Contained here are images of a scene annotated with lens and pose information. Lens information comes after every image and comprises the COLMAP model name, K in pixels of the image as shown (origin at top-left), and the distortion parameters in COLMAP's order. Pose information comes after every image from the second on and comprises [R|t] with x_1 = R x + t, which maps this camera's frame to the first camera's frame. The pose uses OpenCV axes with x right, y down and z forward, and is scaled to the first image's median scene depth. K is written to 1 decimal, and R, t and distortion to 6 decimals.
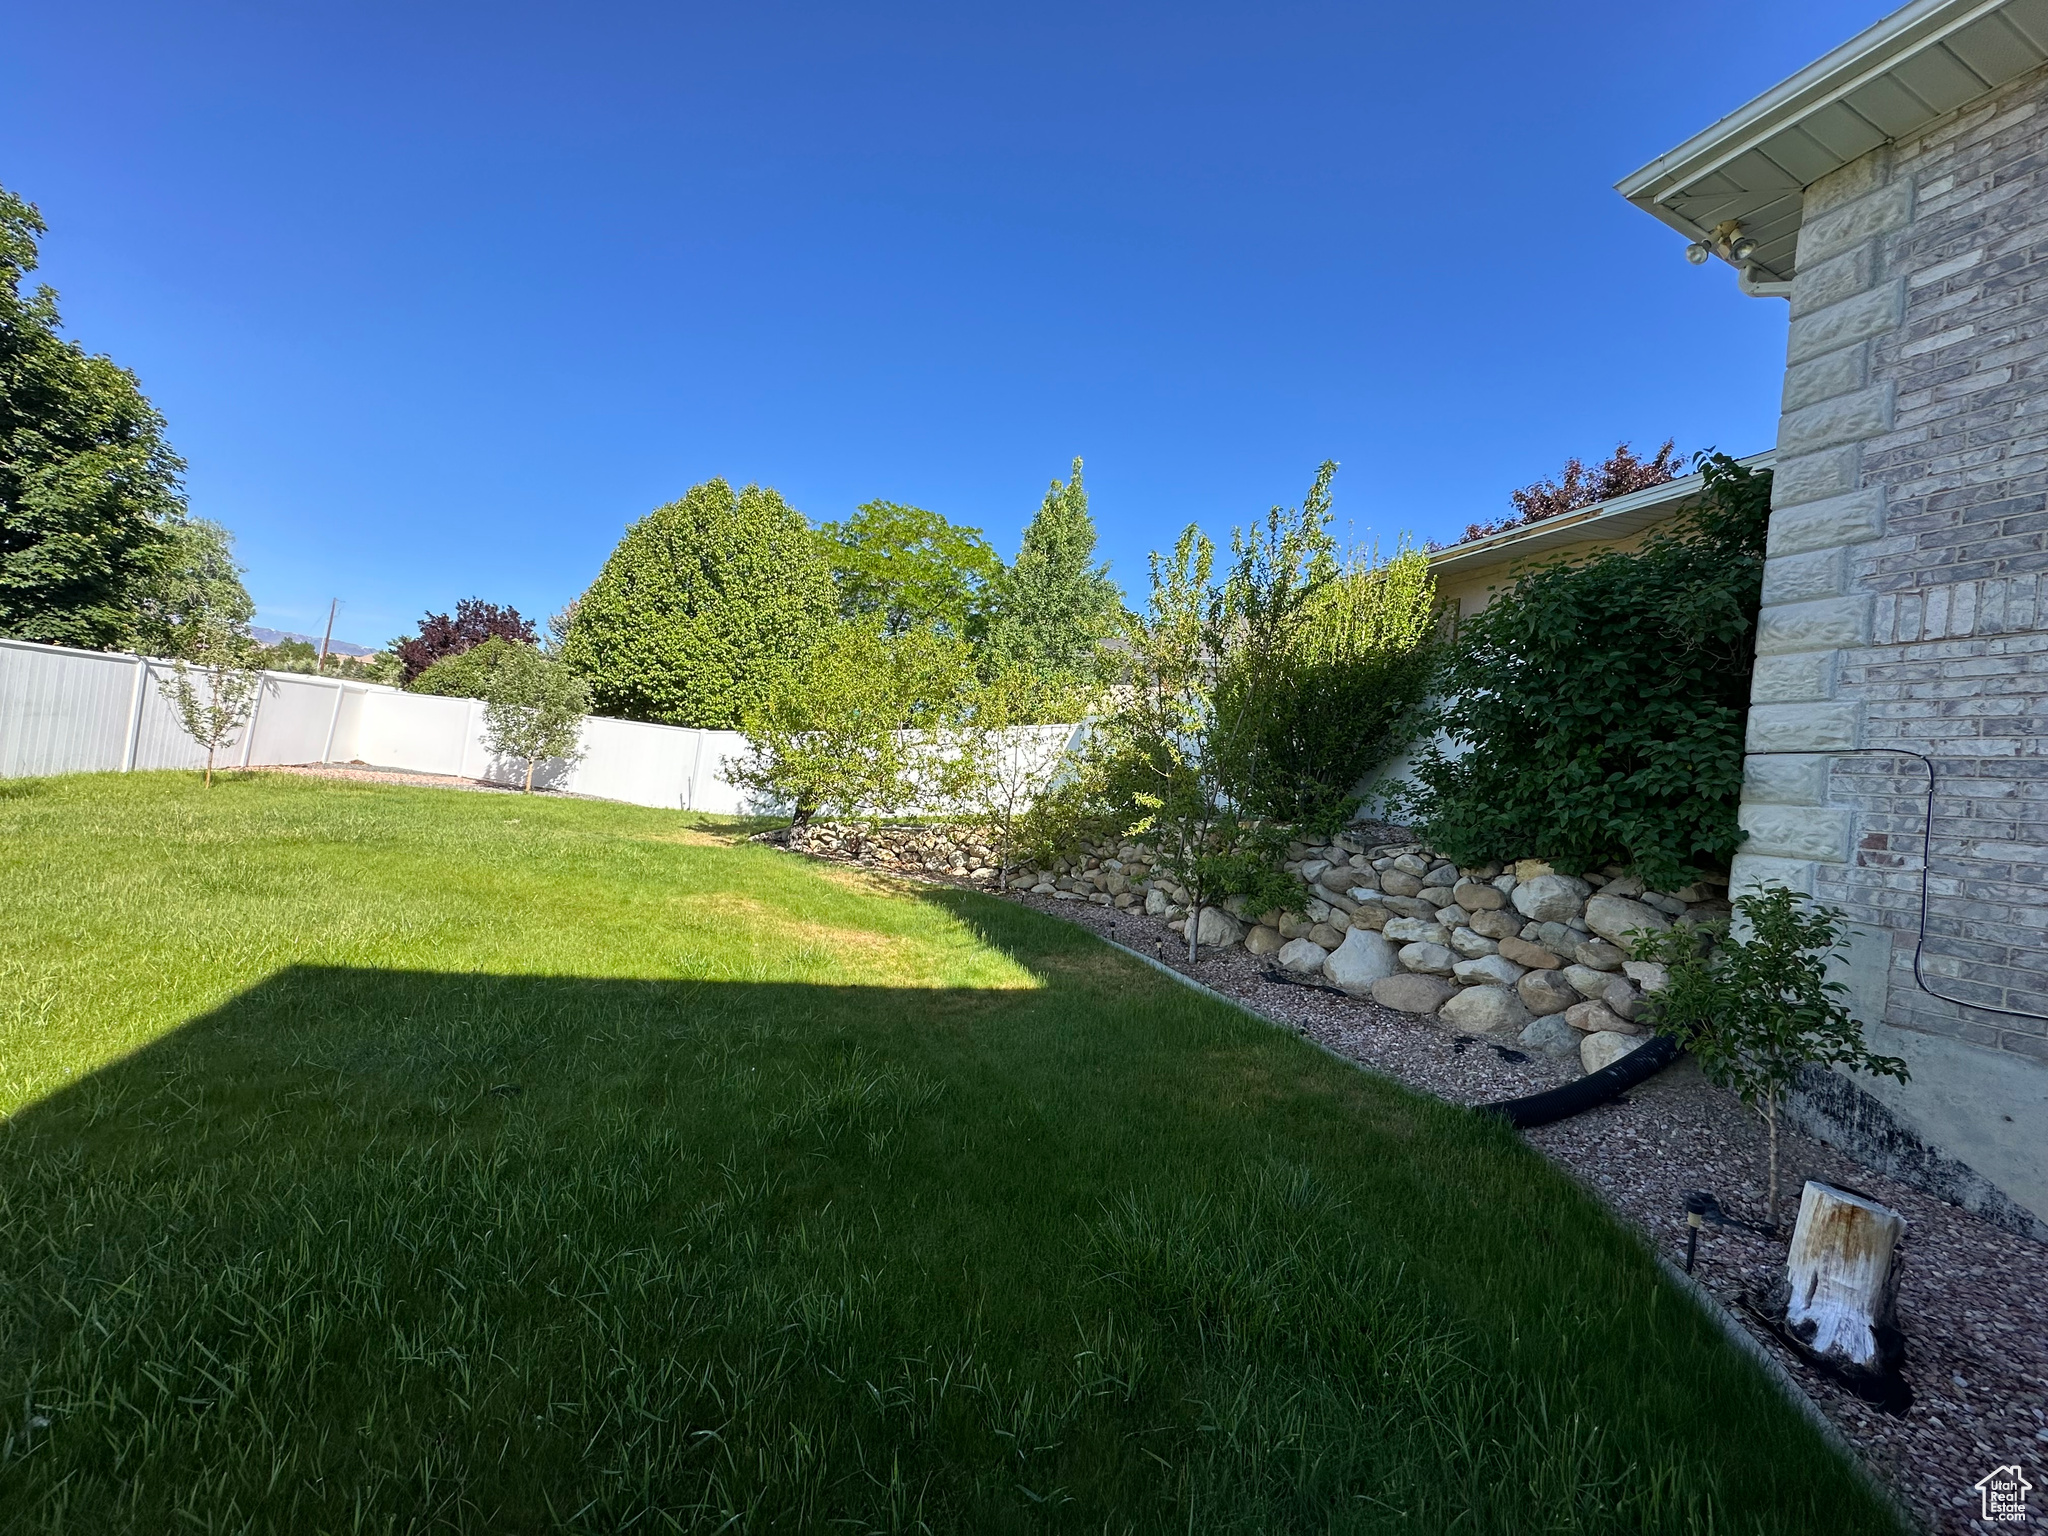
lens RADIAL K [[813.3, 0, 1025.5], [0, 813.3, 766.4], [0, 0, 1]] dist [-0.006867, 0.001422]
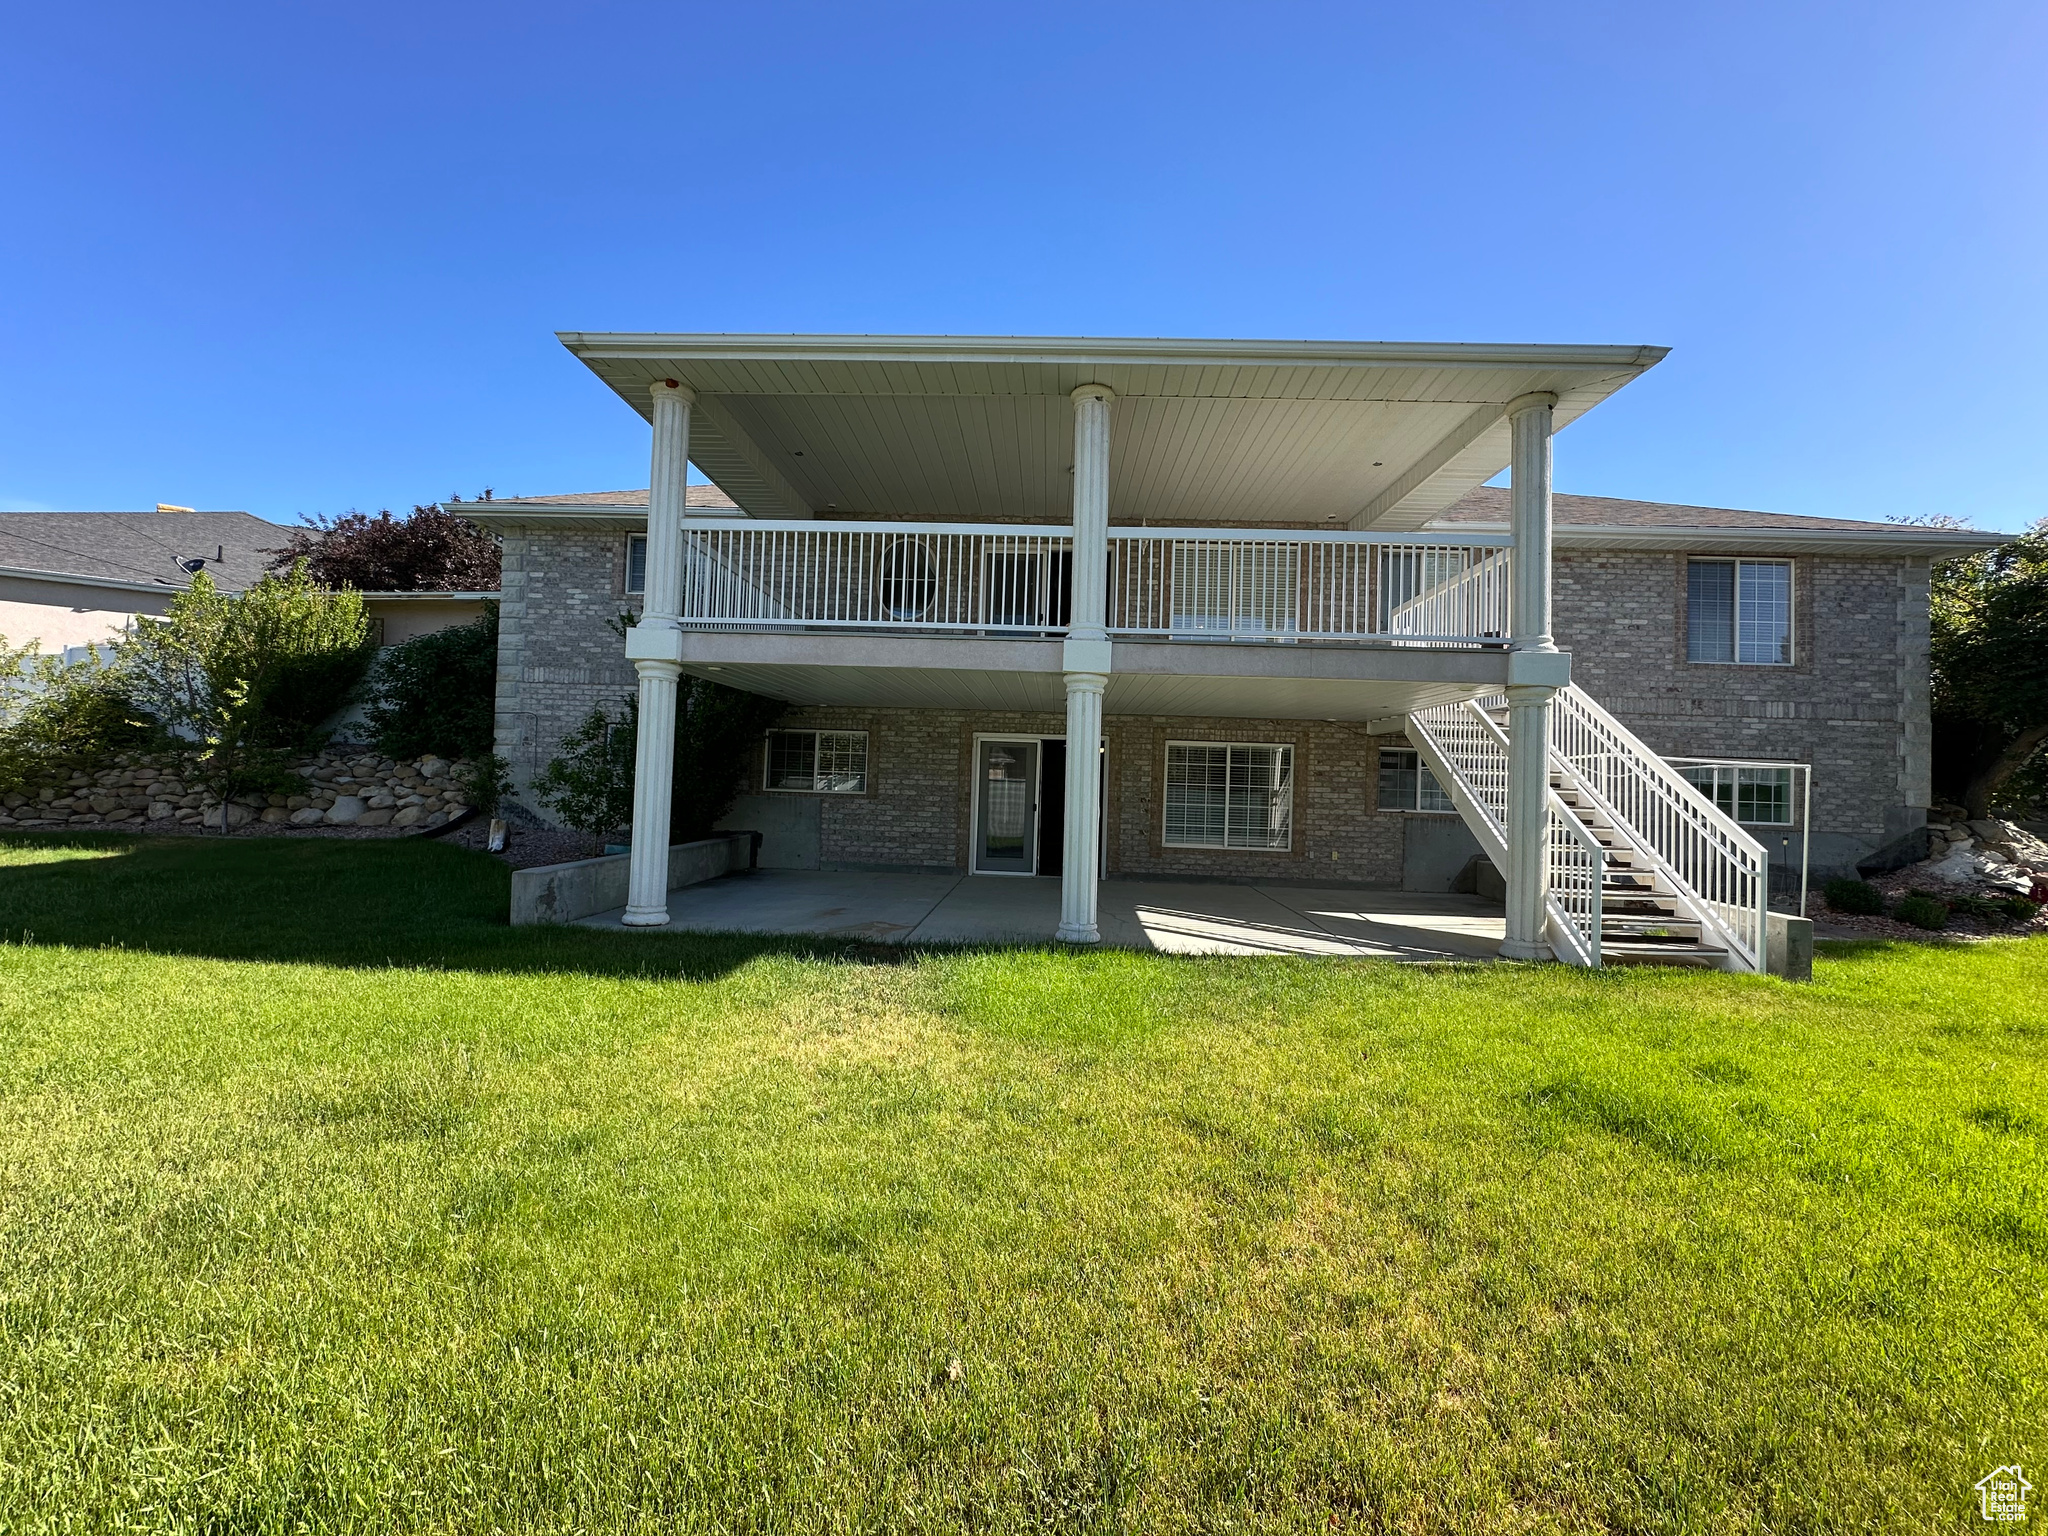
lens RADIAL K [[813.3, 0, 1025.5], [0, 813.3, 766.4], [0, 0, 1]] dist [-0.006867, 0.001422]
pose [[0.398627, -0.099945, 0.911651, -0.759330], [-0.006545, 0.993709, 0.111803, -0.113783], [-0.917090, -0.050535, 0.395465, -1.383690]]
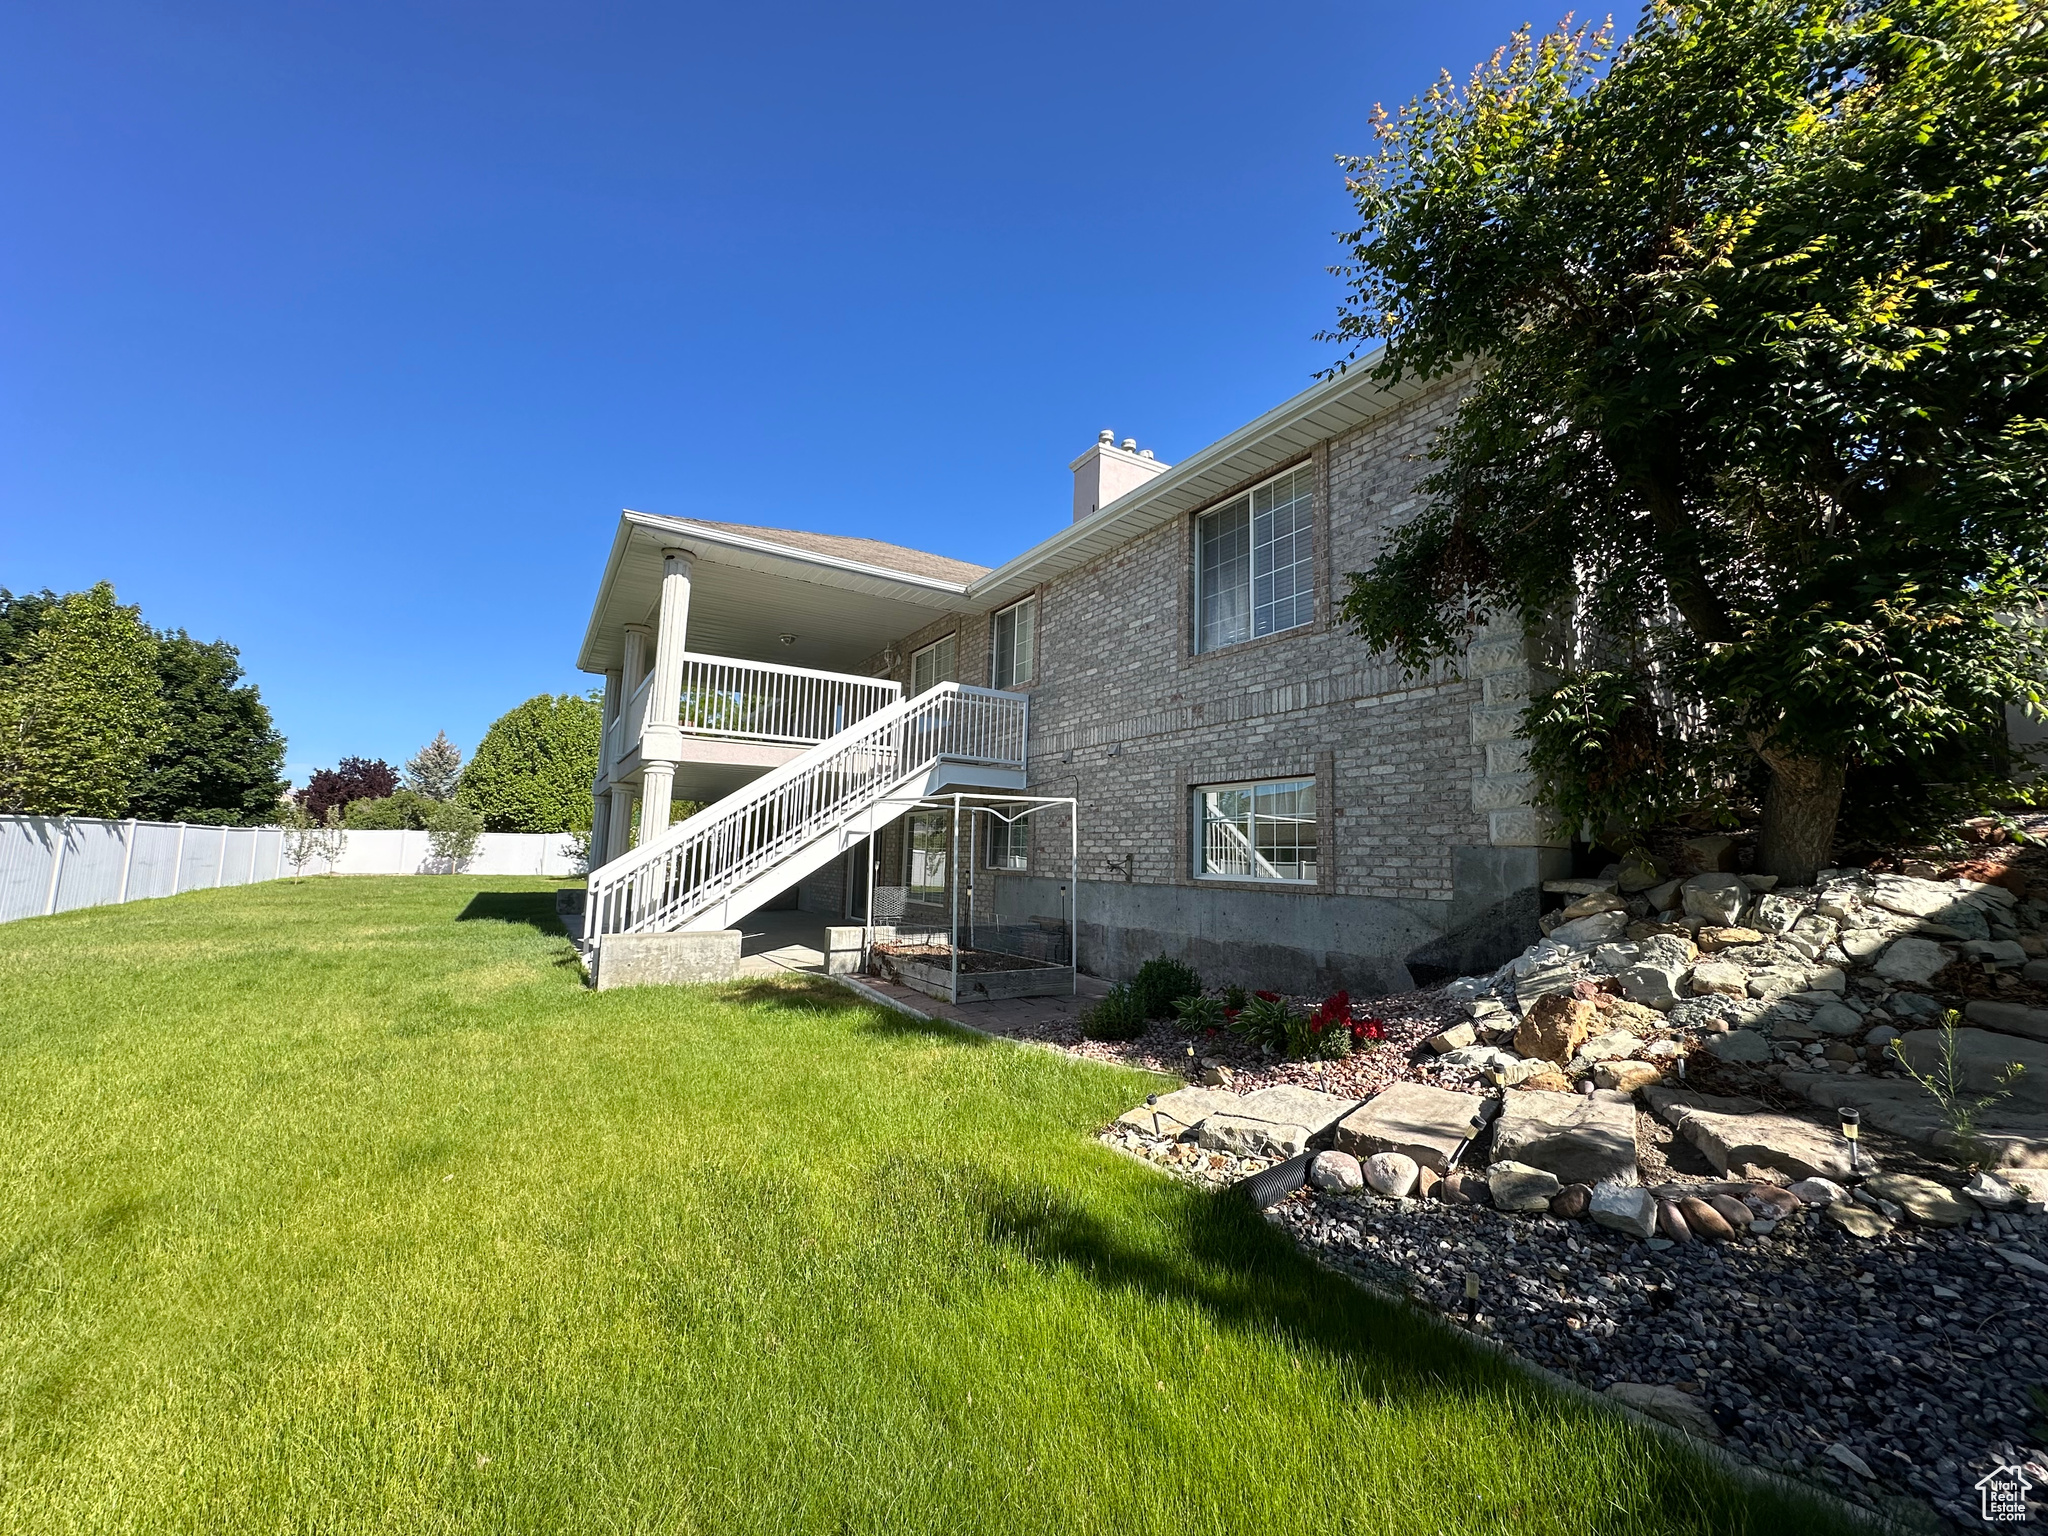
lens RADIAL K [[813.3, 0, 1025.5], [0, 813.3, 766.4], [0, 0, 1]] dist [-0.006867, 0.001422]
pose [[0.977434, -0.087119, 0.192440, 1.085679], [0.100725, 0.992976, -0.062072, 0.091376], [-0.185680, 0.080055, 0.979344, -3.355319]]
